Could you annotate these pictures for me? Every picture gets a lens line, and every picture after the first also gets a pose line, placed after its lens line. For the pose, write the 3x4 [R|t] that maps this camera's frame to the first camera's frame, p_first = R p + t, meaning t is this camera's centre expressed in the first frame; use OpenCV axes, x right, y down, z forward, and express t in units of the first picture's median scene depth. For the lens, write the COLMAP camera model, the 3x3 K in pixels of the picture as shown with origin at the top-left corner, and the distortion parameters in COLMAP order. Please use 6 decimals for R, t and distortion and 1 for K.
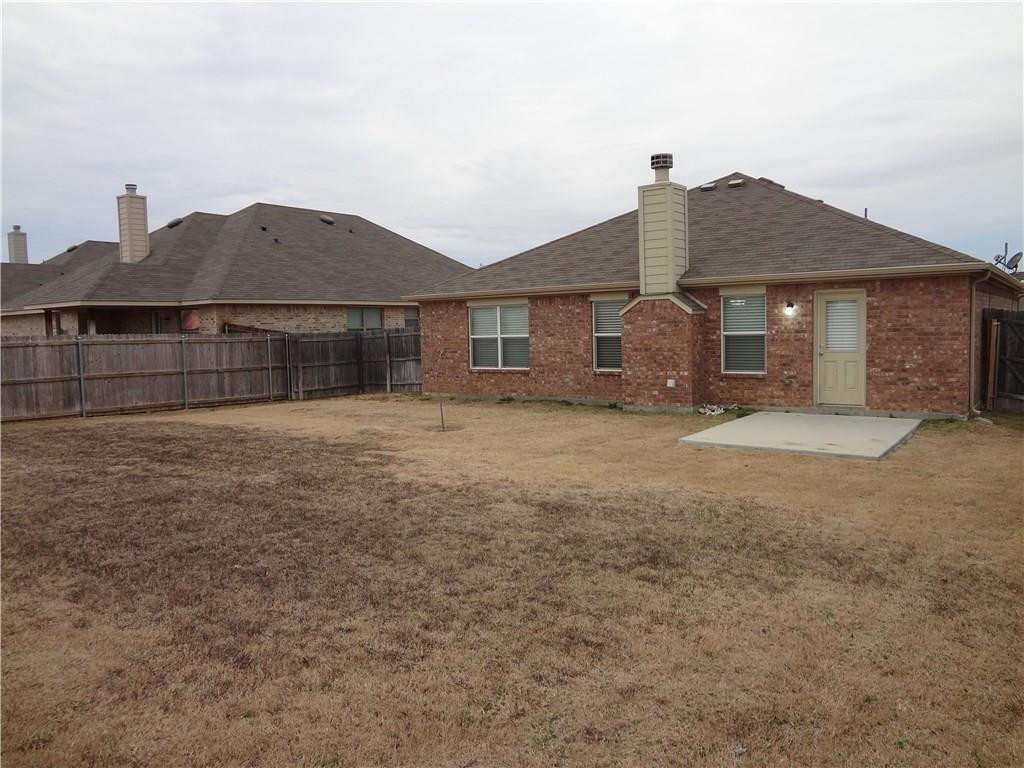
lens RADIAL K [[770.5, 0, 511.9], [0, 770.5, 385.0], [0, 0, 1]] dist [-0.033090, 0.003416]
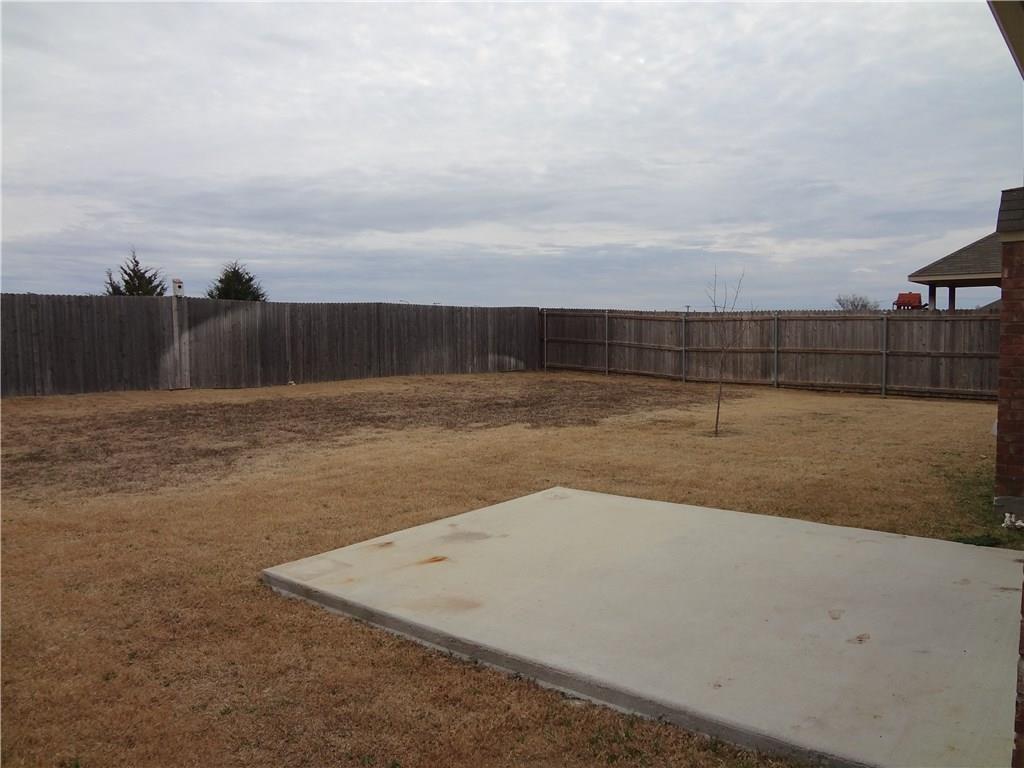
lens RADIAL K [[770.5, 0, 511.9], [0, 770.5, 383.8], [0, 0, 1]] dist [-0.033090, 0.003416]
pose [[-0.057577, 0.092756, -0.994023, 0.516034], [-0.062843, 0.993363, 0.096335, -0.042500], [0.996361, 0.068014, -0.051366, 0.667839]]
